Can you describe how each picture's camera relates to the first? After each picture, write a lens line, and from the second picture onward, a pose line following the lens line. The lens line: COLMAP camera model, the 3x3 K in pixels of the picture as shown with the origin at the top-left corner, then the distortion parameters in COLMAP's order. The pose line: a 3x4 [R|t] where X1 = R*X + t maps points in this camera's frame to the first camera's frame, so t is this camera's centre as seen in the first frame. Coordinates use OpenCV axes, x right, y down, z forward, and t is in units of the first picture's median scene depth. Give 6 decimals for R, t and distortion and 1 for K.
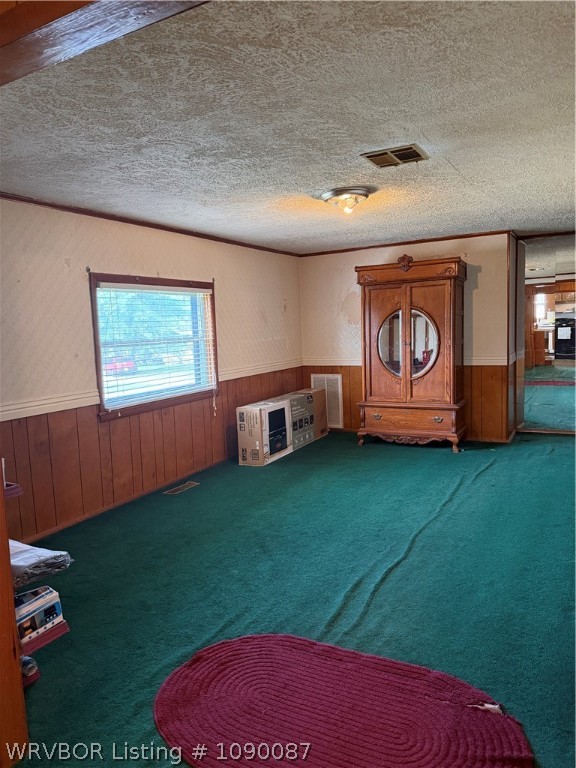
lens RADIAL K [[533.7, 0, 291.4], [0, 533.7, 381.0], [0, 0, 1]] dist [0.167918, -0.319448]
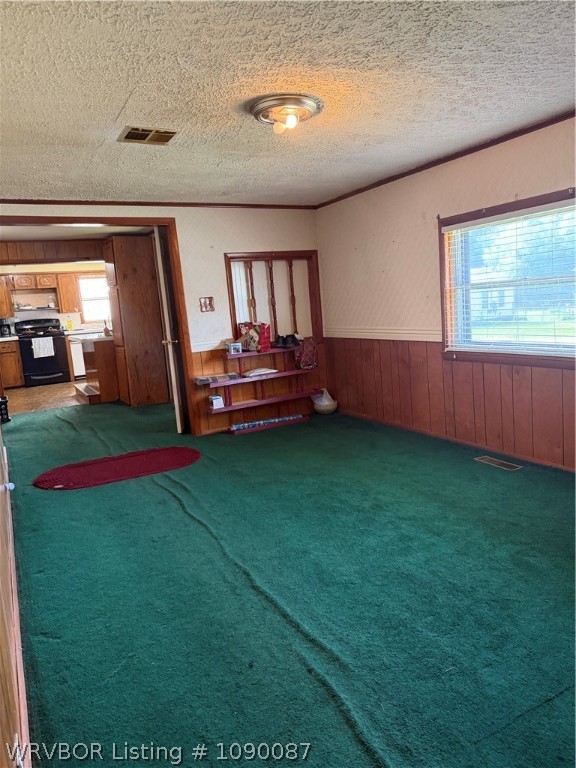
lens RADIAL K [[533.7, 0, 291.4], [0, 533.7, 381.0], [0, 0, 1]] dist [0.167918, -0.319448]
pose [[-0.533979, 0.214333, -0.817880, 0.752249], [0.014727, 0.969547, 0.244463, -0.160230], [0.845370, 0.118493, -0.520874, 1.383805]]
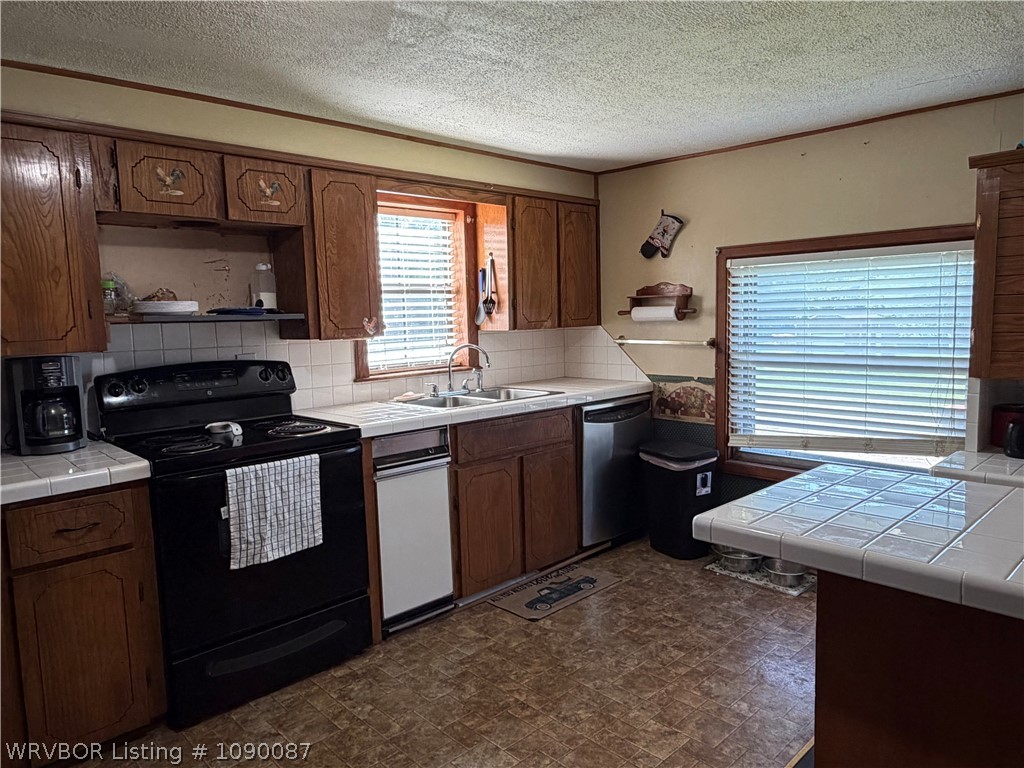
lens RADIAL K [[682.8, 0, 518.1], [0, 682.8, 382.5], [0, 0, 1]] dist [0.004520, 0.000926]
pose [[-0.302479, 0.150816, -0.941149, 0.336227], [-0.049878, 0.983545, 0.173641, -0.068471], [0.951850, 0.099465, -0.289979, 0.567612]]
